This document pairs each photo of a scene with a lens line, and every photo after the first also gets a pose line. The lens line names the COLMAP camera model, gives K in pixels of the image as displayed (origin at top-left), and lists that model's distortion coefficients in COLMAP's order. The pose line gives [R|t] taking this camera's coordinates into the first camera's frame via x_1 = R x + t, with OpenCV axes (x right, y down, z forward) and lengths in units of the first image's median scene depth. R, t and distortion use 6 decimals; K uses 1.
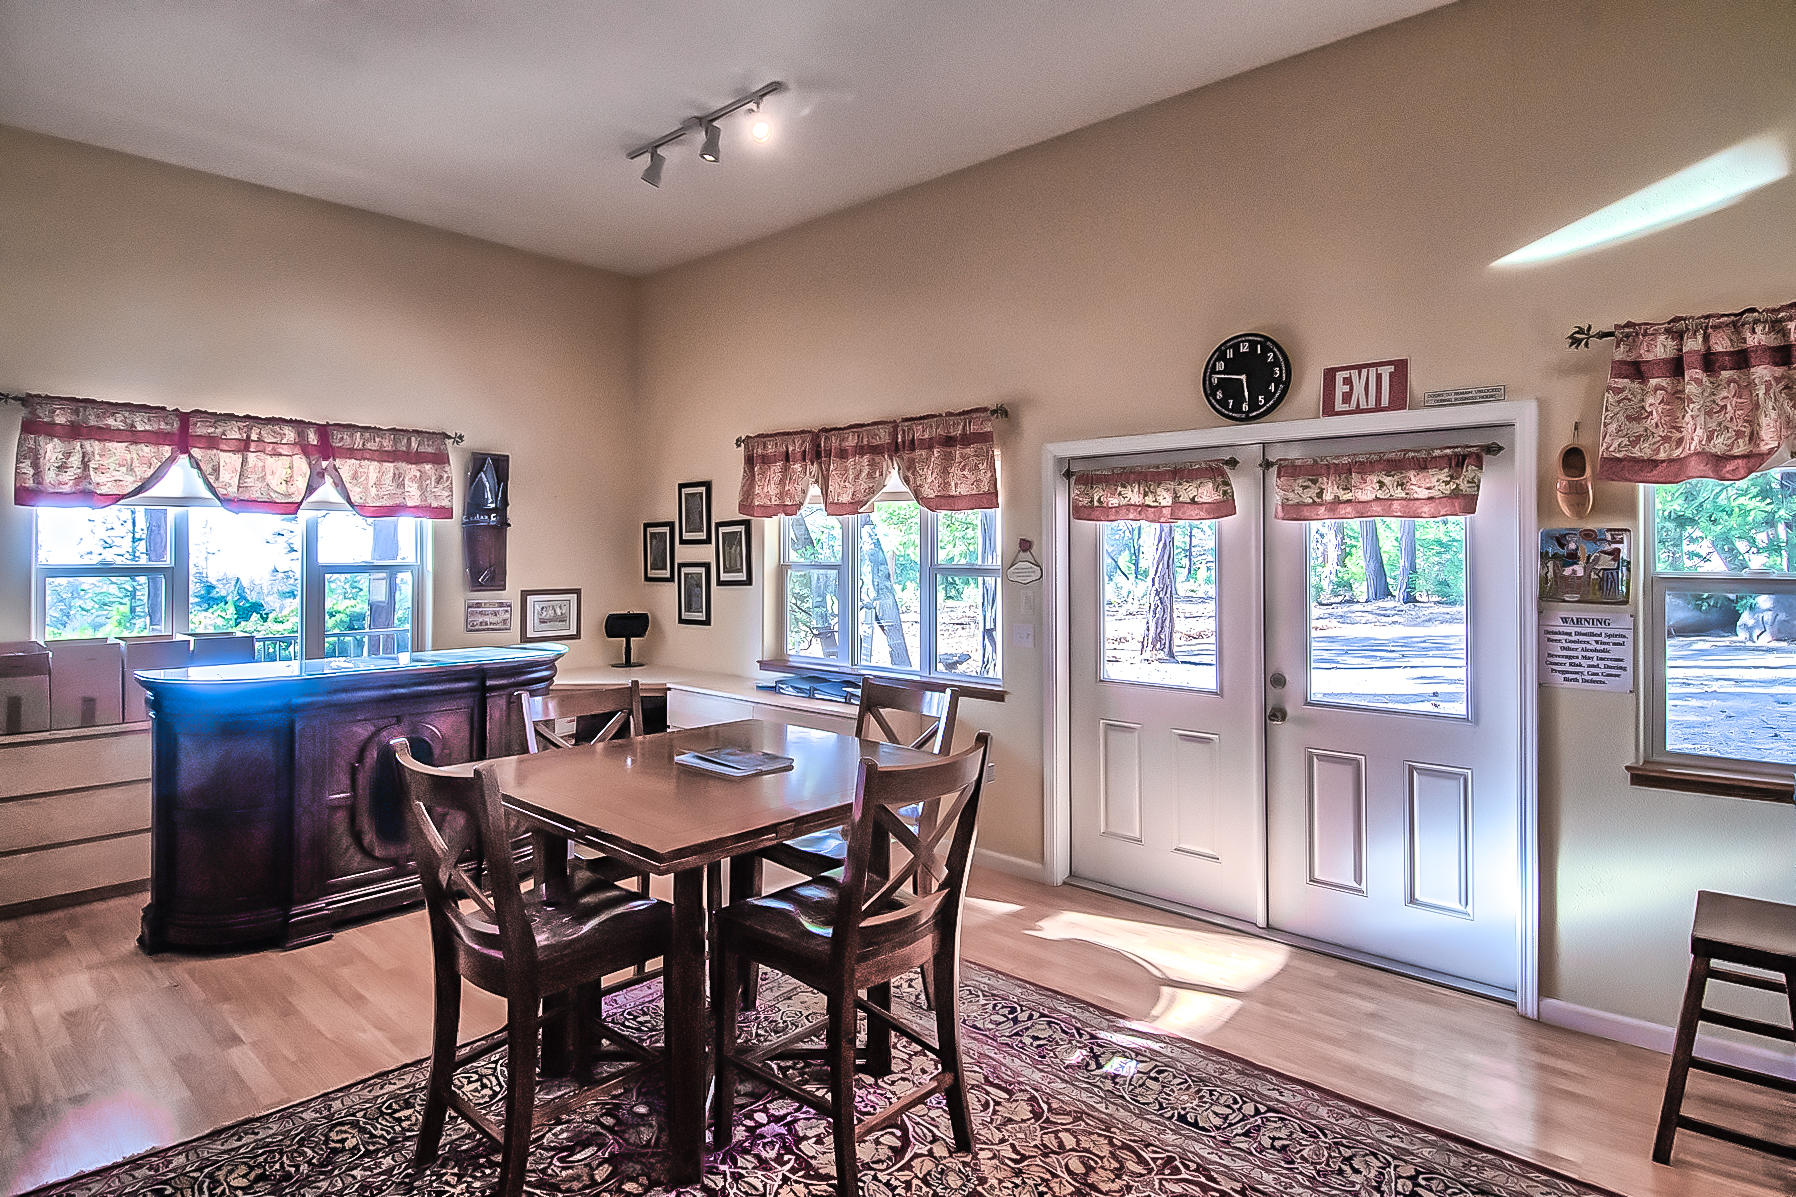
lens RADIAL K [[953.9, 0, 893.9], [0, 953.9, 542.6], [0, 0, 1]] dist [0.034413, -0.000372]
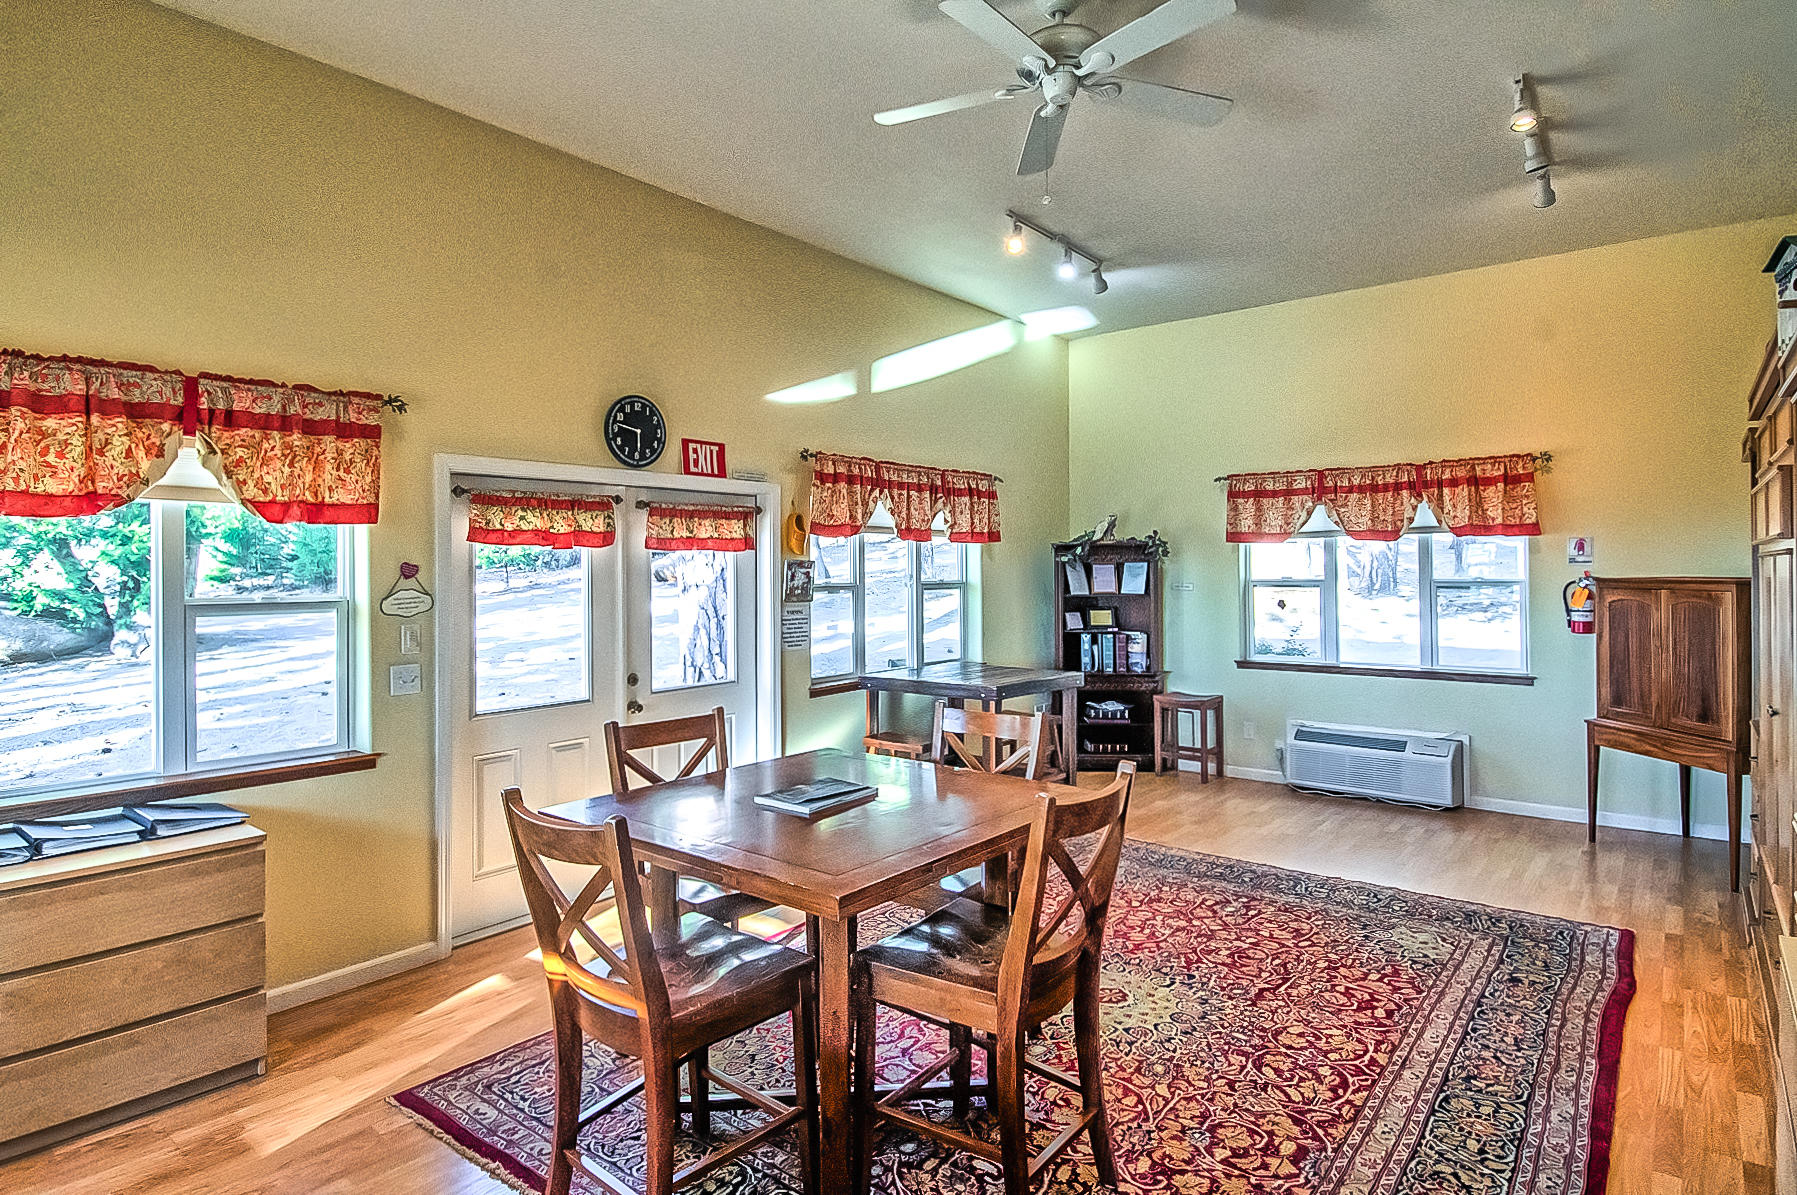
lens RADIAL K [[950.3, 0, 896.2], [0, 950.3, 562.7], [0, 0, 1]] dist [0.000277, -0.000341]
pose [[-0.058397, 0.008365, 0.998258, -0.730370], [-0.000264, 0.999965, -0.008395, 0.003158], [-0.998293, -0.000753, -0.058393, 0.639055]]
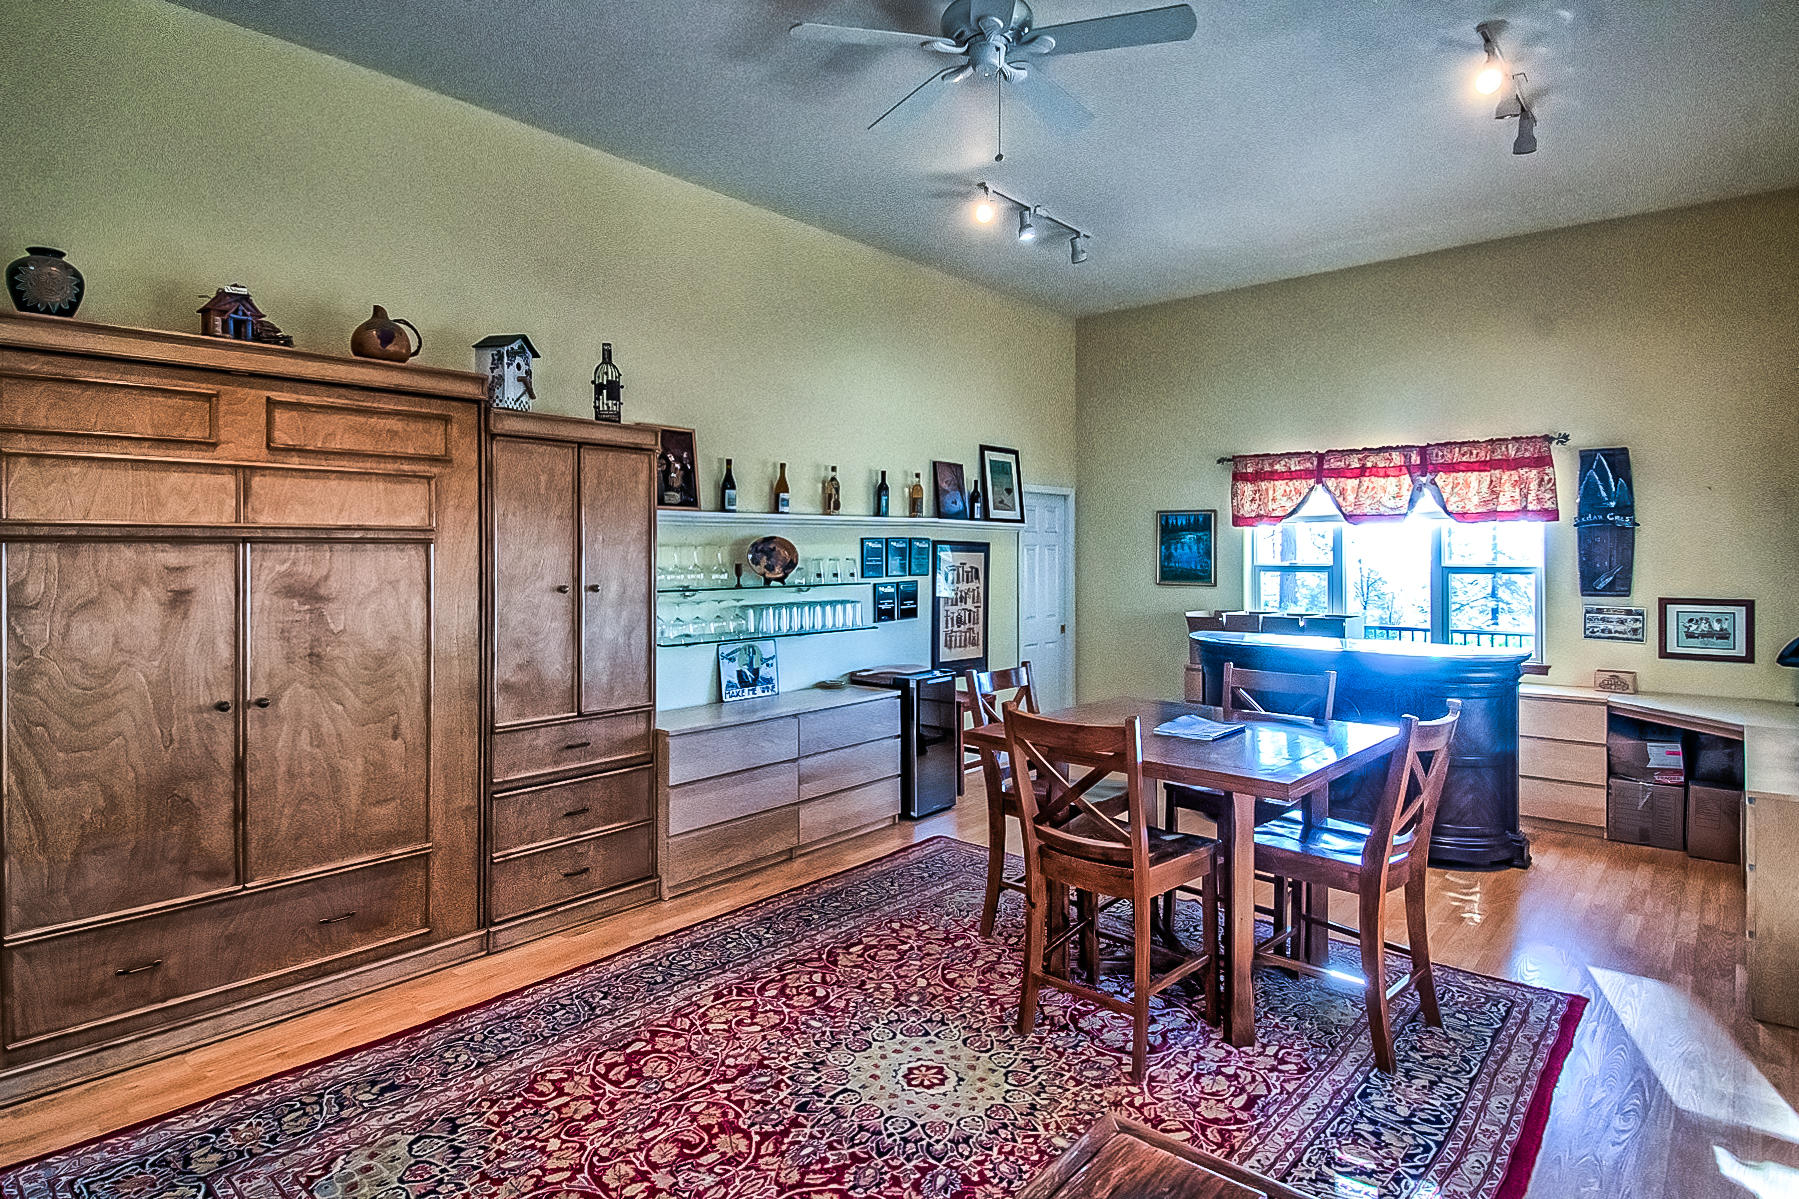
lens RADIAL K [[951.3, 0, 897.2], [0, 951.3, 564.7], [0, 0, 1]] dist [0.000277, -0.000341]
pose [[0.026383, 0.009908, -0.999603, 0.655217], [0.009194, 0.999906, 0.010153, 0.005430], [0.999610, -0.009459, 0.026290, 0.388190]]
